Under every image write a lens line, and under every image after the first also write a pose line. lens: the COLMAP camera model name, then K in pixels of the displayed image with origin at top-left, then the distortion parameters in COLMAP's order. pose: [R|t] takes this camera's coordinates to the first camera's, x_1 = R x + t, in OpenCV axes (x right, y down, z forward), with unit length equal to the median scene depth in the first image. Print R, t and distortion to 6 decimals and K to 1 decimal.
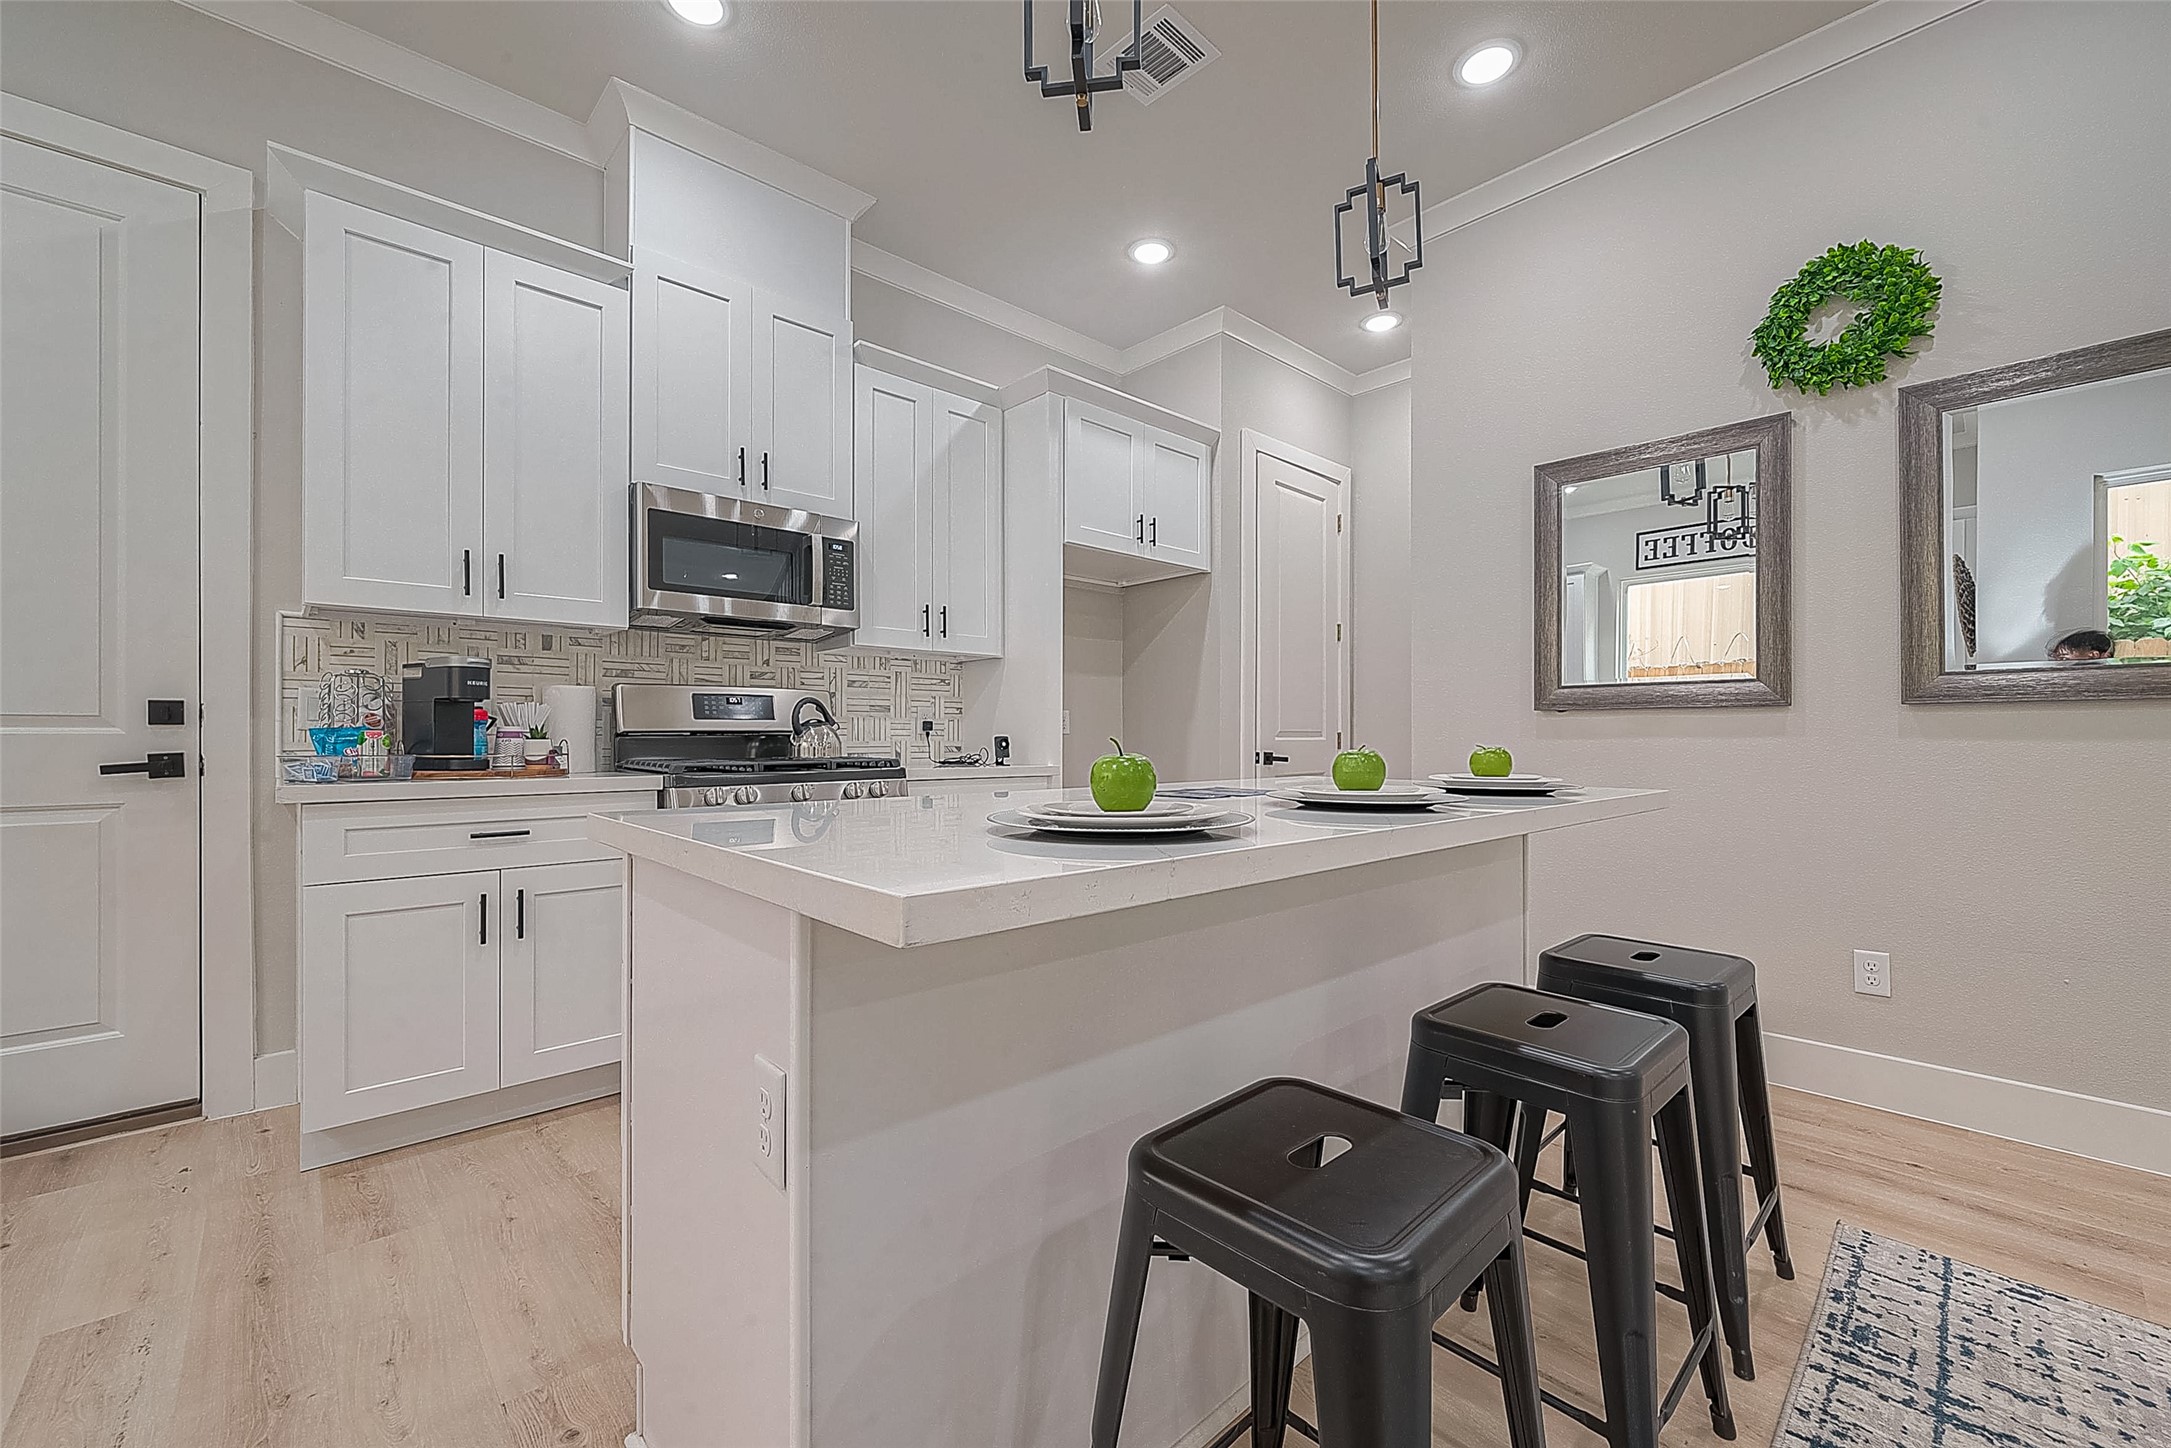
lens RADIAL K [[862.8, 0, 1080.3], [0, 862.8, 733.1], [0, 0, 1]] dist [0.002567, 0.000216]
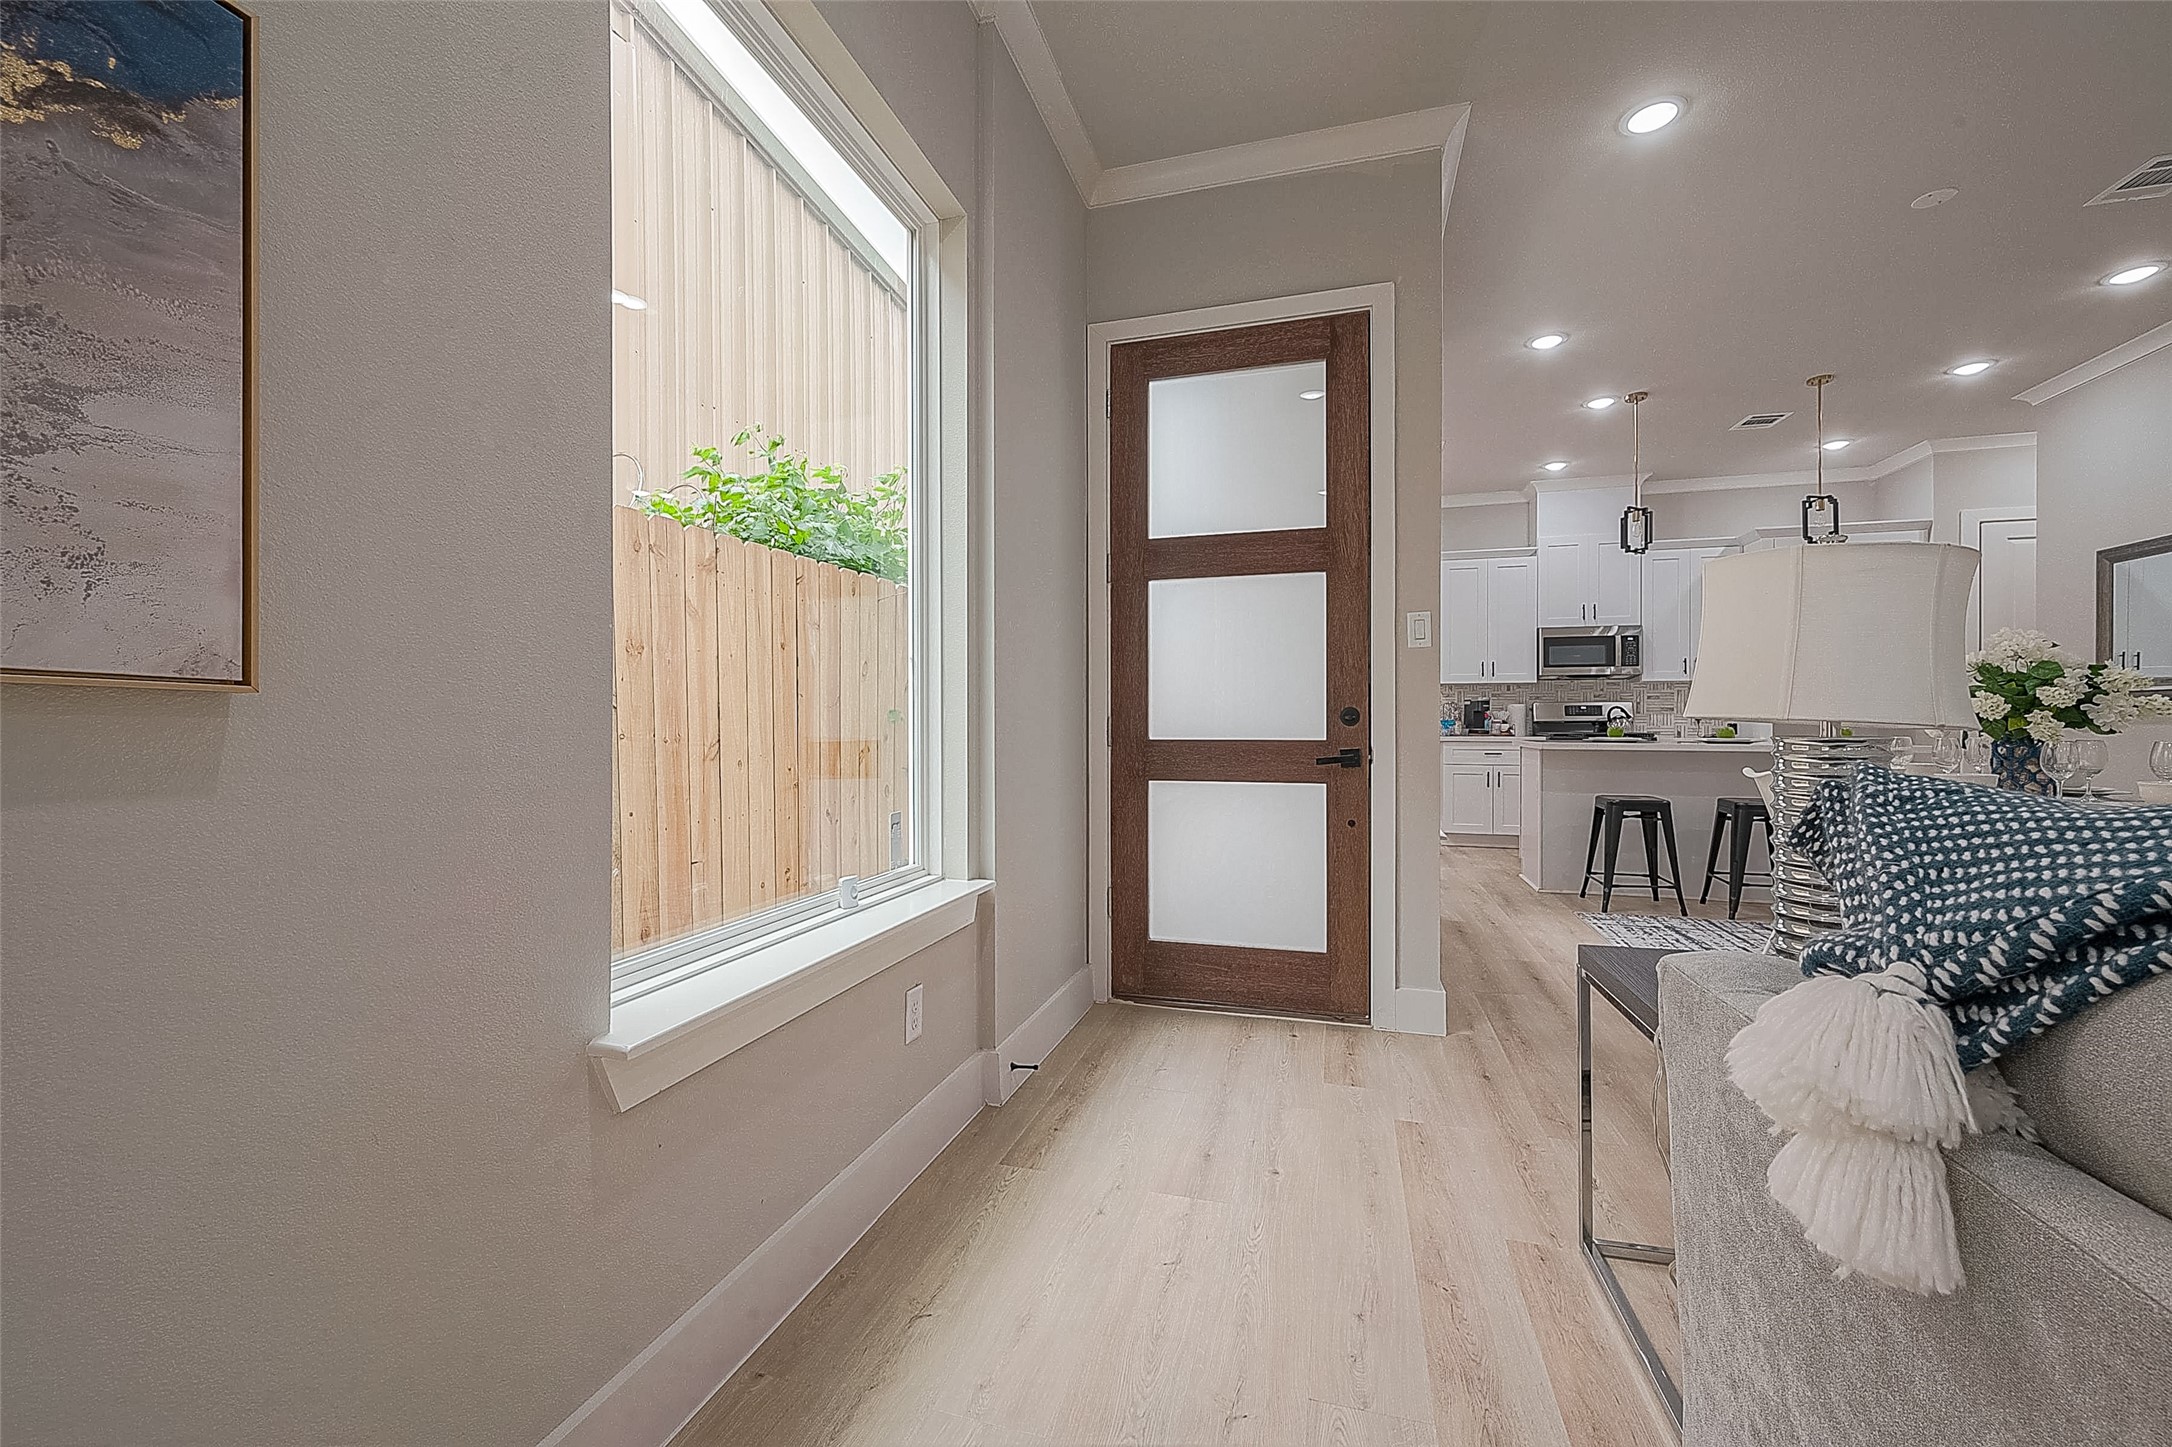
lens RADIAL K [[863.2, 0, 1079.3], [0, 863.2, 729.1], [0, 0, 1]] dist [0.002567, 0.000216]
pose [[0.509998, -0.003484, -0.860168, 1.189414], [-0.001949, 0.999985, -0.005206, 0.045235], [0.860173, 0.004332, 0.509984, -1.785521]]
